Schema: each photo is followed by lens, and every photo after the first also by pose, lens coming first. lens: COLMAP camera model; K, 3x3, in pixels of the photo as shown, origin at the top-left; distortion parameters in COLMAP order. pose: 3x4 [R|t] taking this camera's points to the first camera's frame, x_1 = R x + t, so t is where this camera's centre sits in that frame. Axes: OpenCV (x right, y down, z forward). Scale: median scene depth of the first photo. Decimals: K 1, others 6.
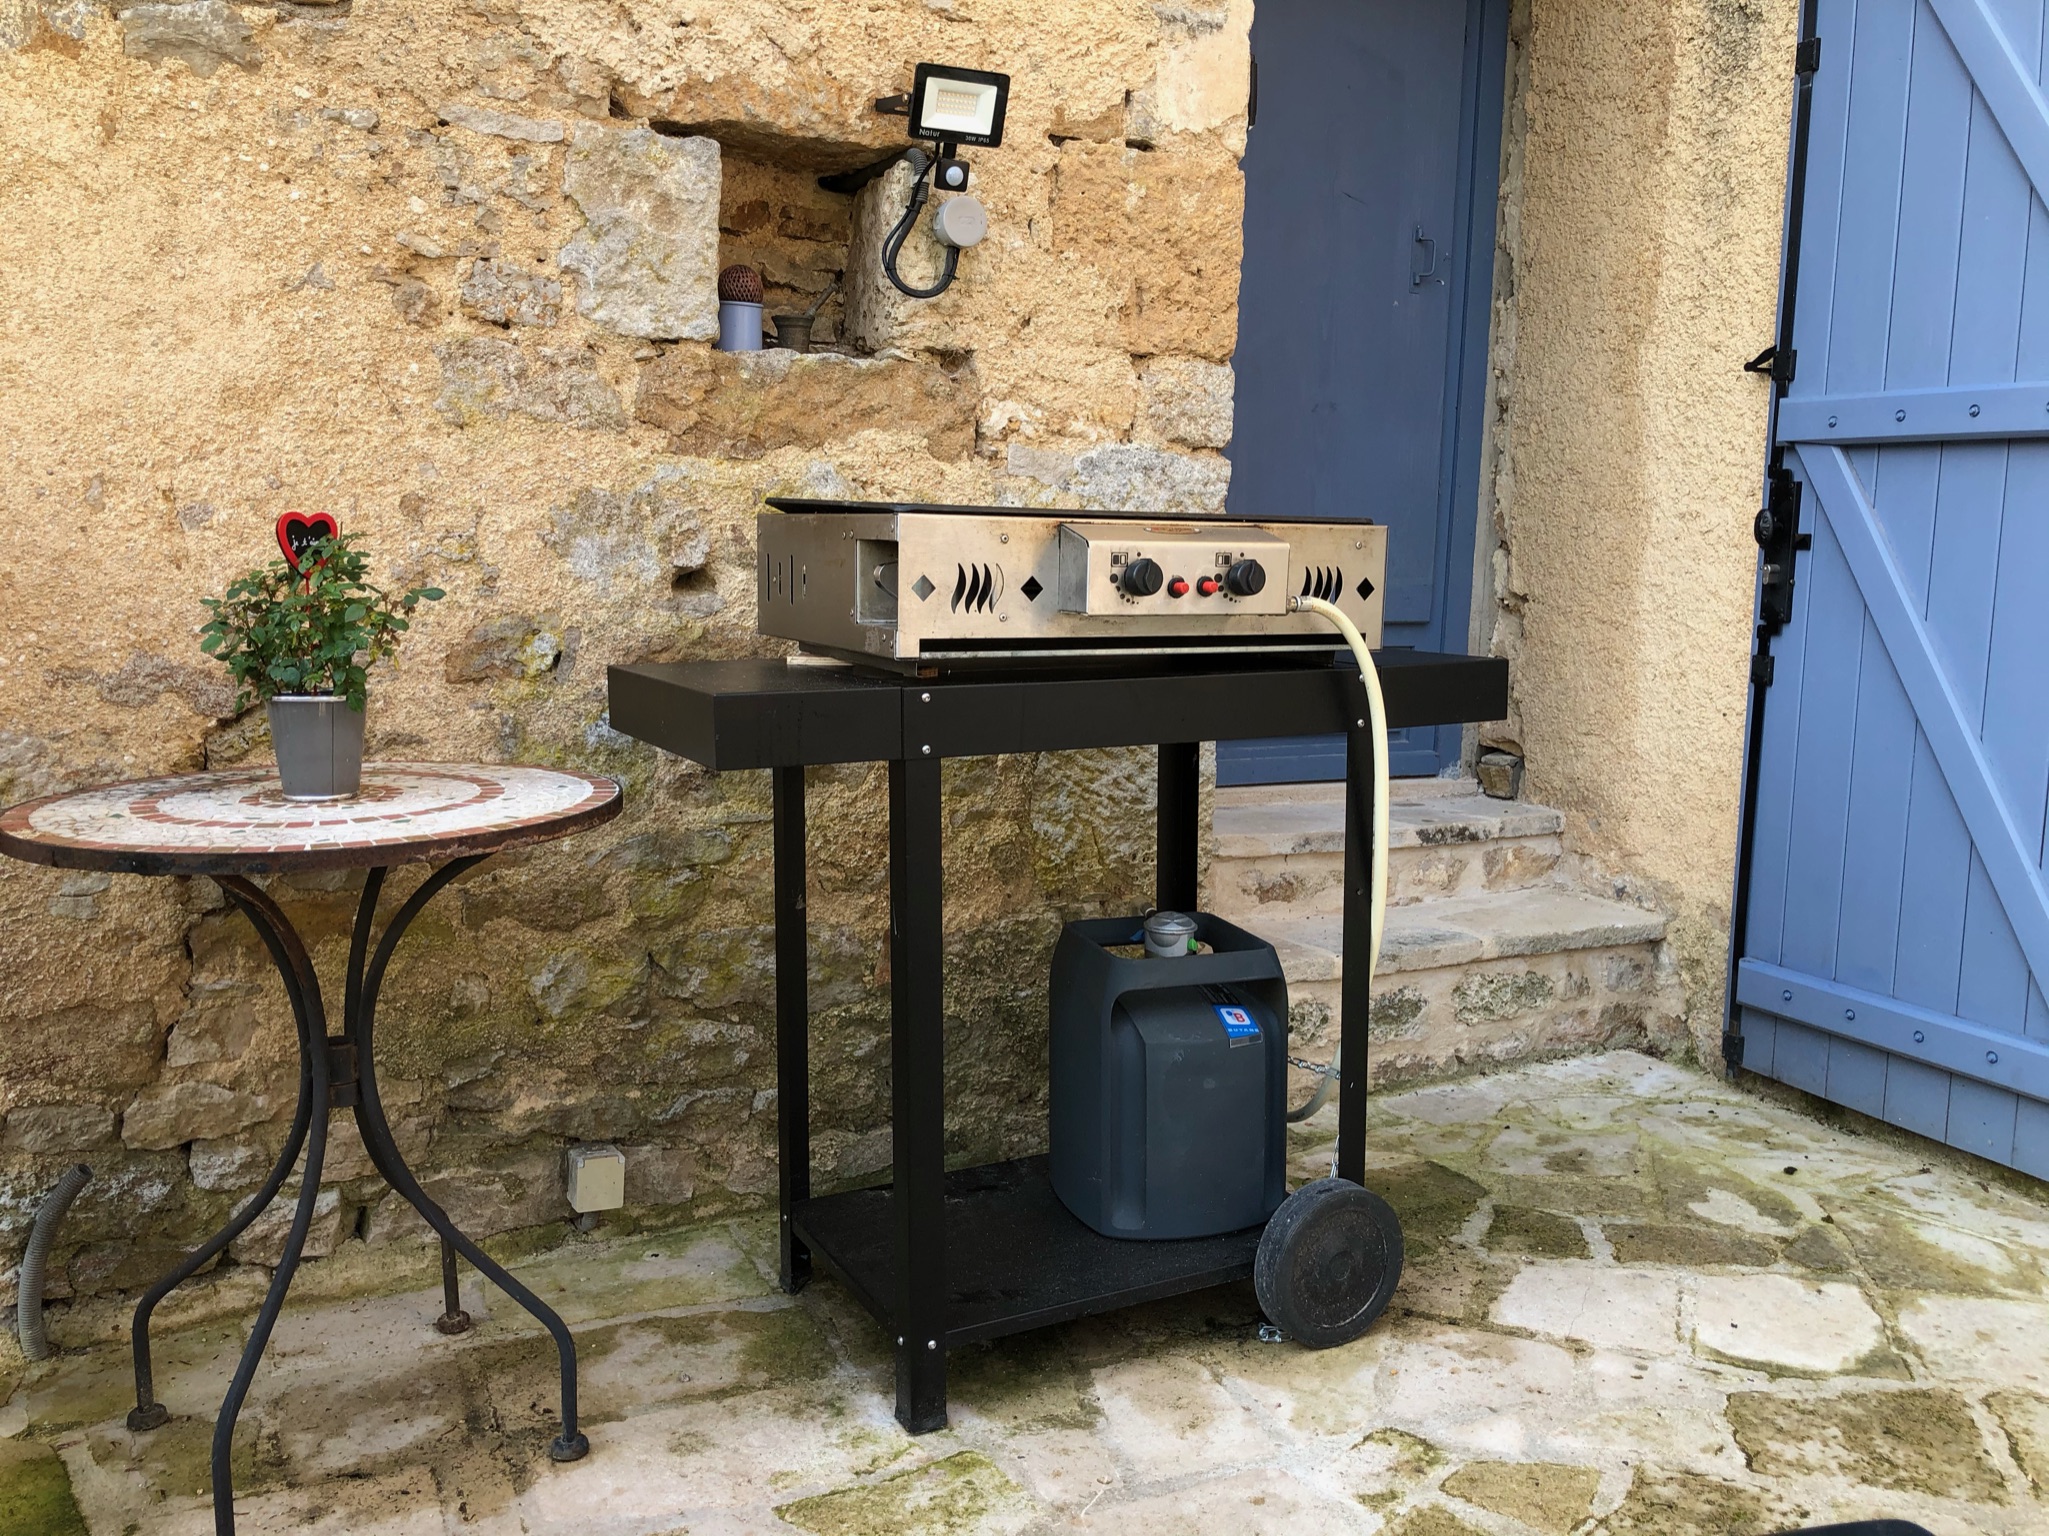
lens RADIAL K [[1674.2, 0, 1024.5], [0, 1674.2, 768.0], [0, 0, 1]] dist [0.004729, -0.001303]
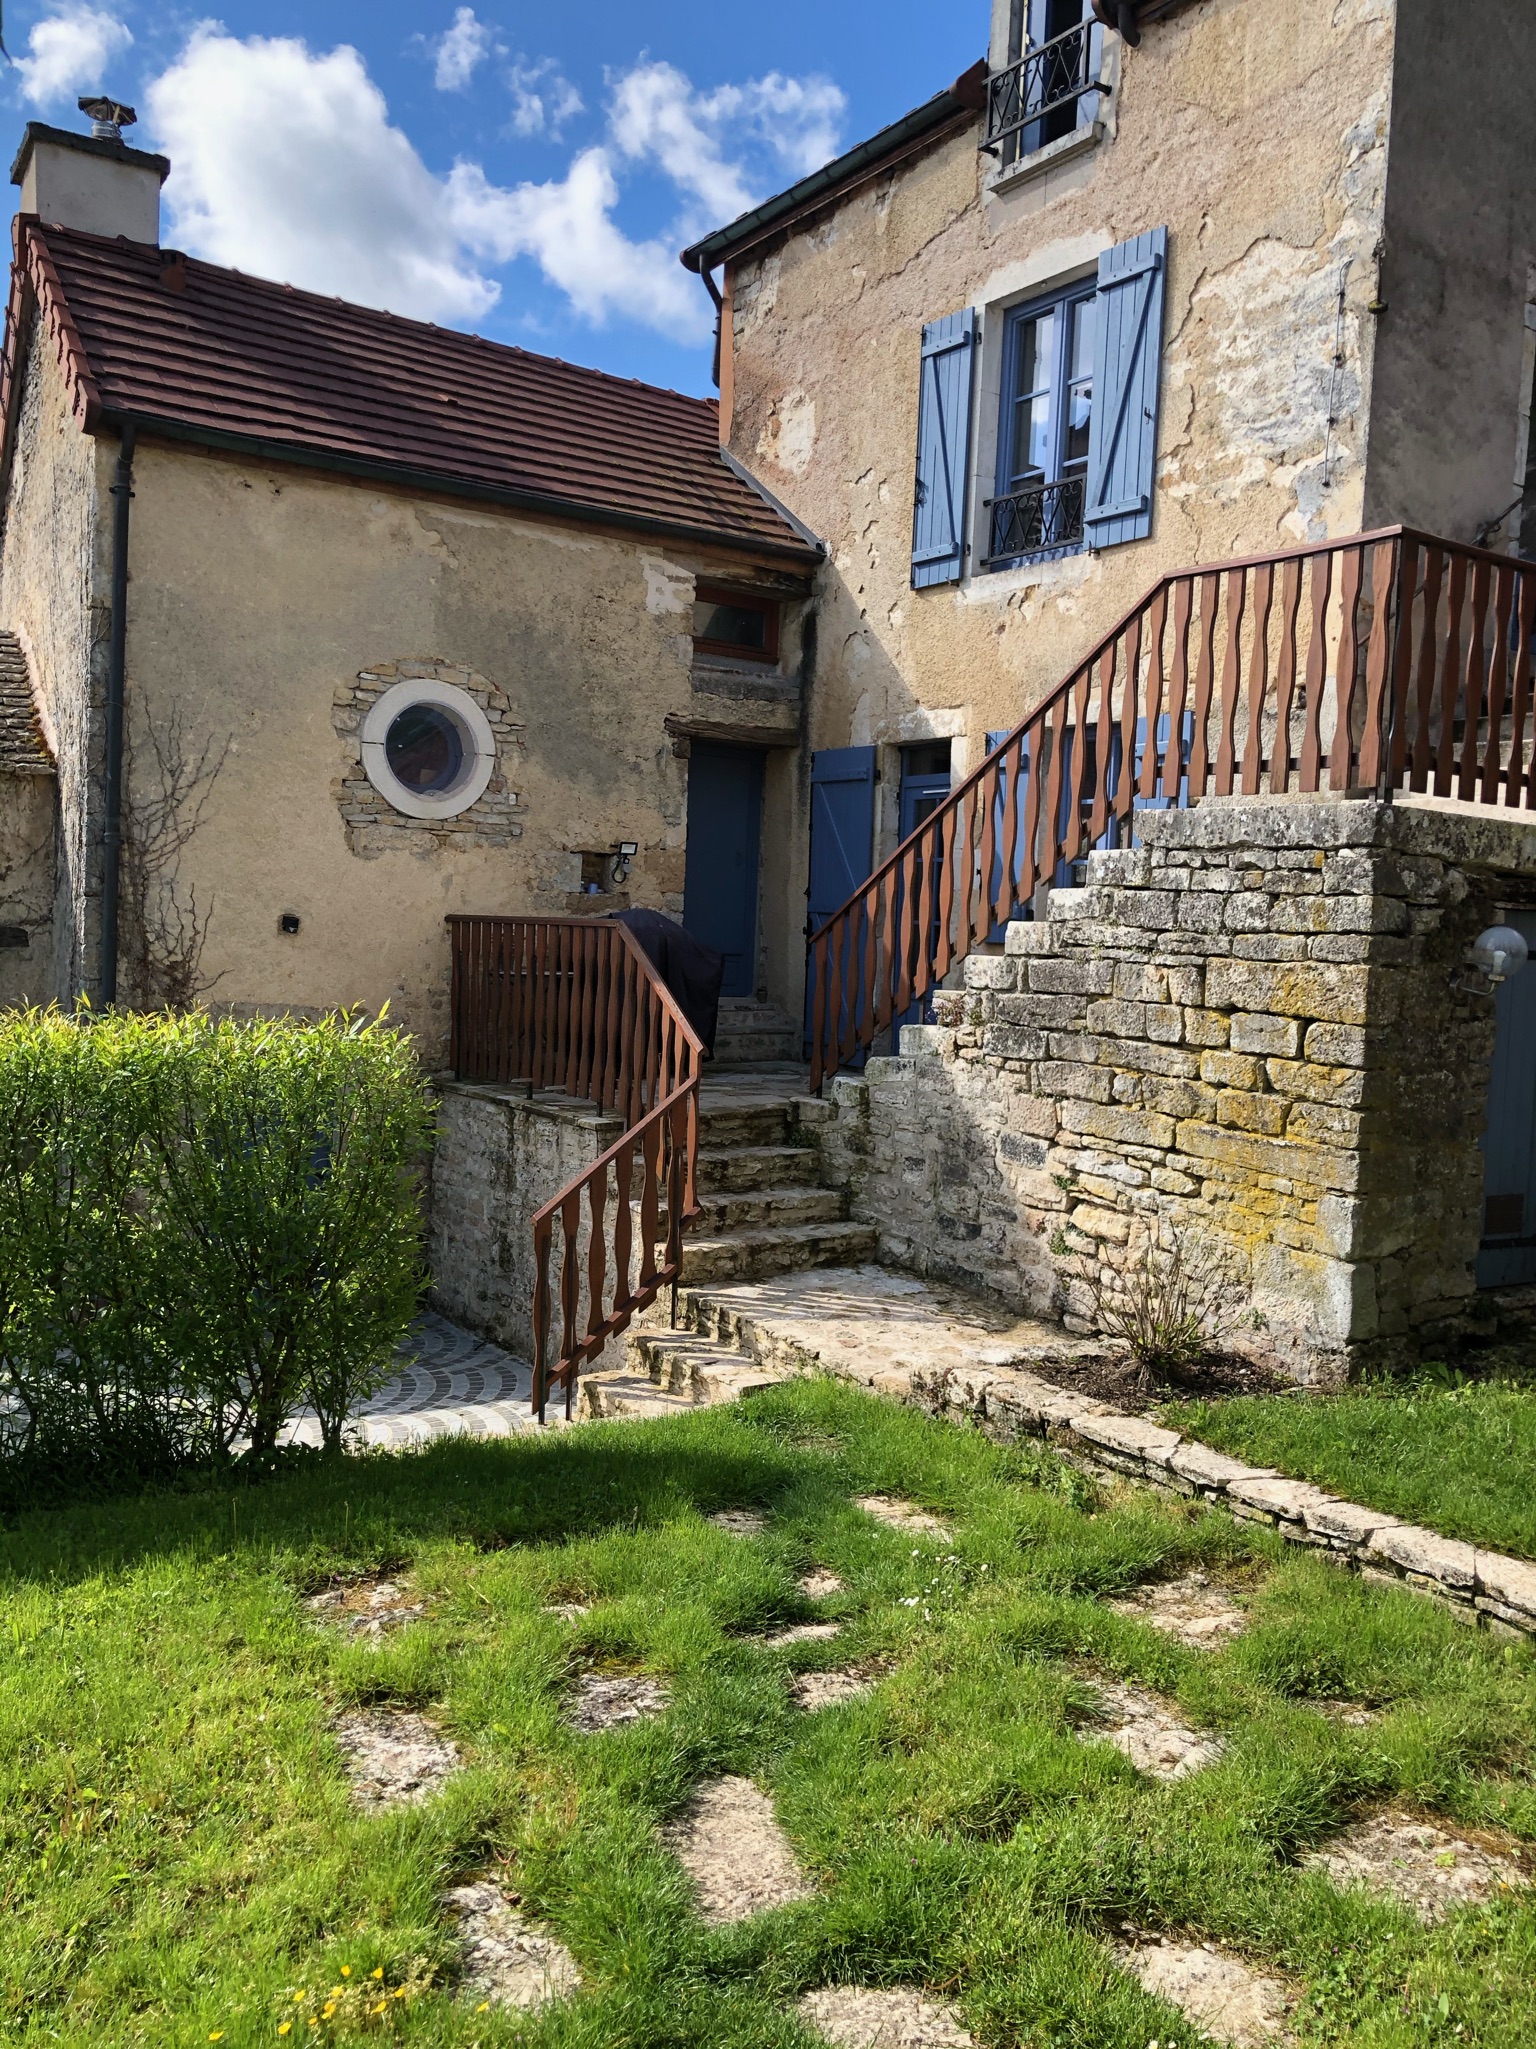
lens RADIAL K [[1725.6, 0, 708.4], [0, 1725.6, 1034.0], [0, 0, 1]] dist [0.055255, -0.106029]
pose [[0.995786, 0.003828, 0.091630, -0.252425], [0.002893, 0.997320, -0.073111, 0.515136], [-0.091665, 0.073068, 0.993106, -3.884124]]
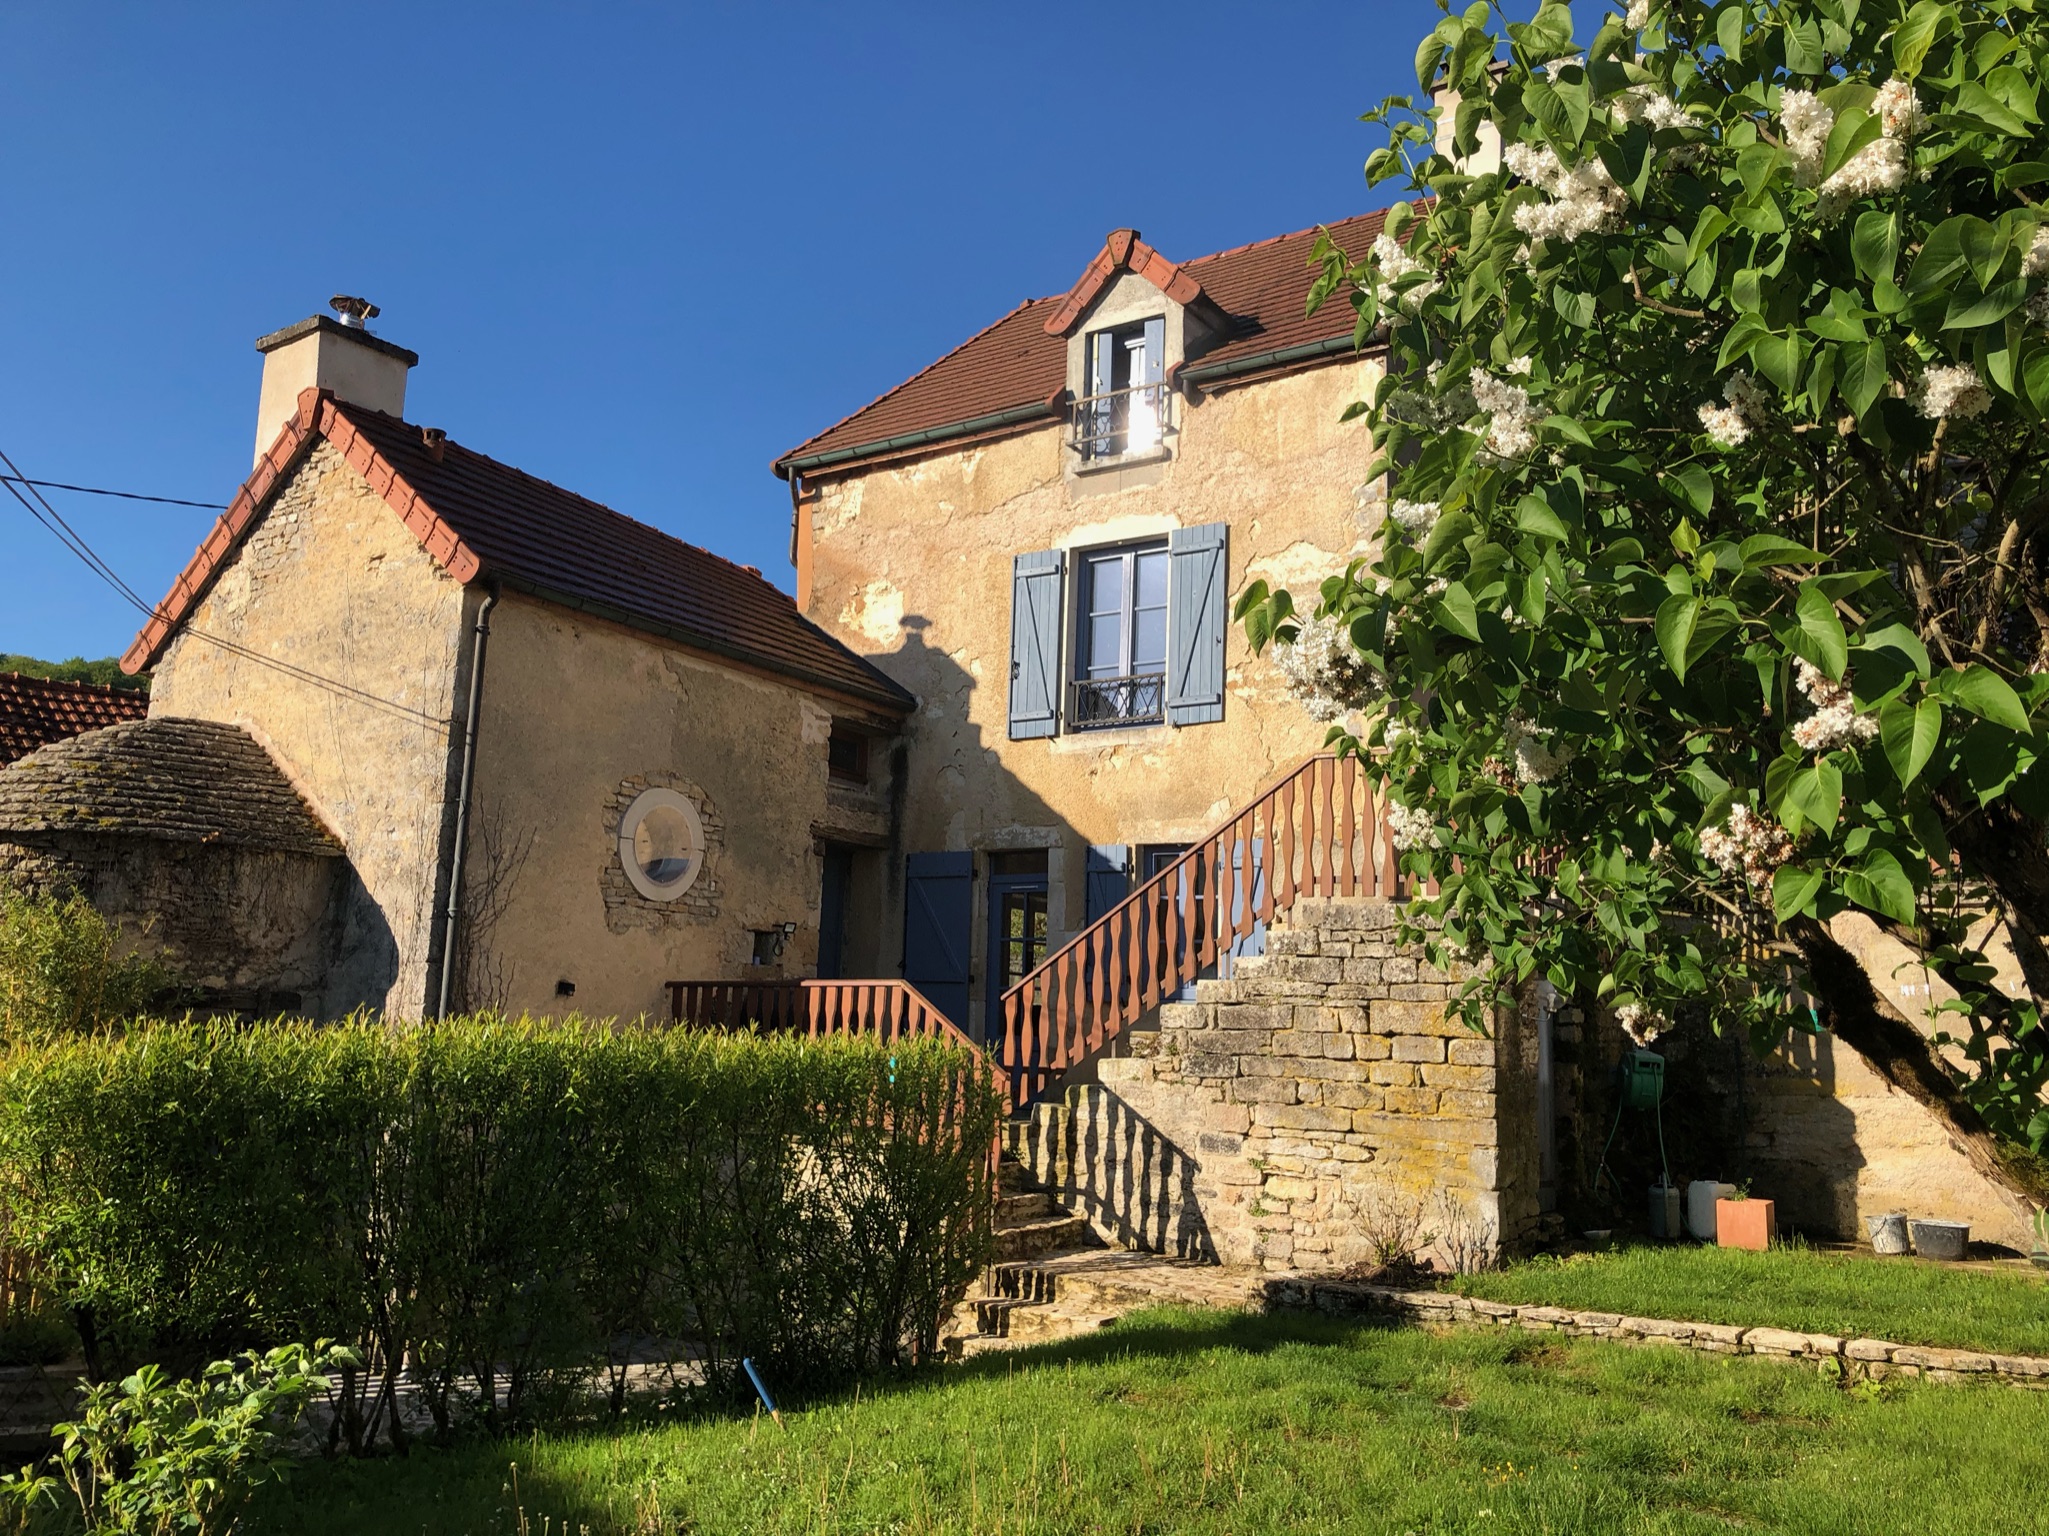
lens RADIAL K [[1674.2, 0, 1024.5], [0, 1674.2, 768.0], [0, 0, 1]] dist [0.004729, -0.001303]
pose [[0.871678, 0.072316, 0.484714, -2.153846], [0.067438, 0.961945, -0.264792, 0.691219], [-0.485417, 0.263501, 0.833629, -4.431255]]
